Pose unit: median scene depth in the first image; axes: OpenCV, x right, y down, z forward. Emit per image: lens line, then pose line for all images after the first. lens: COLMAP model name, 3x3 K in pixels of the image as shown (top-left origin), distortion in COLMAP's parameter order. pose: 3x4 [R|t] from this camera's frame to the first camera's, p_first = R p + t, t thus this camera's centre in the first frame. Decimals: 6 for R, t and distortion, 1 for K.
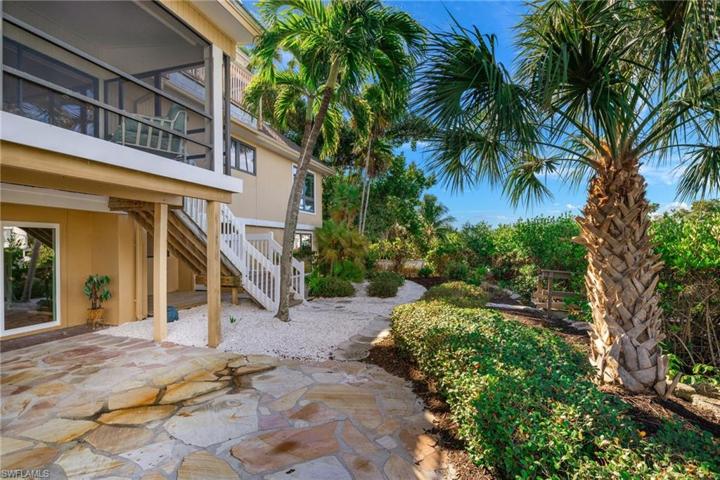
lens RADIAL K [[323.8, 0, 359.1], [0, 323.8, 242.0], [0, 0, 1]] dist [-0.000257, -0.000182]
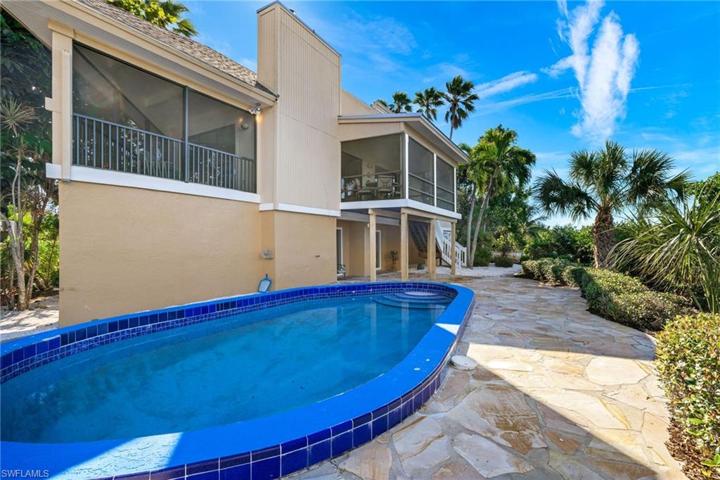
lens RADIAL K [[323.8, 0, 361.6], [0, 323.8, 239.4], [0, 0, 1]] dist [-0.000257, -0.000182]
pose [[0.973217, 0.004733, -0.229841, -0.158623], [-0.005056, 0.999987, -0.000817, 0.008344], [0.229835, 0.001957, 0.973228, -0.532885]]
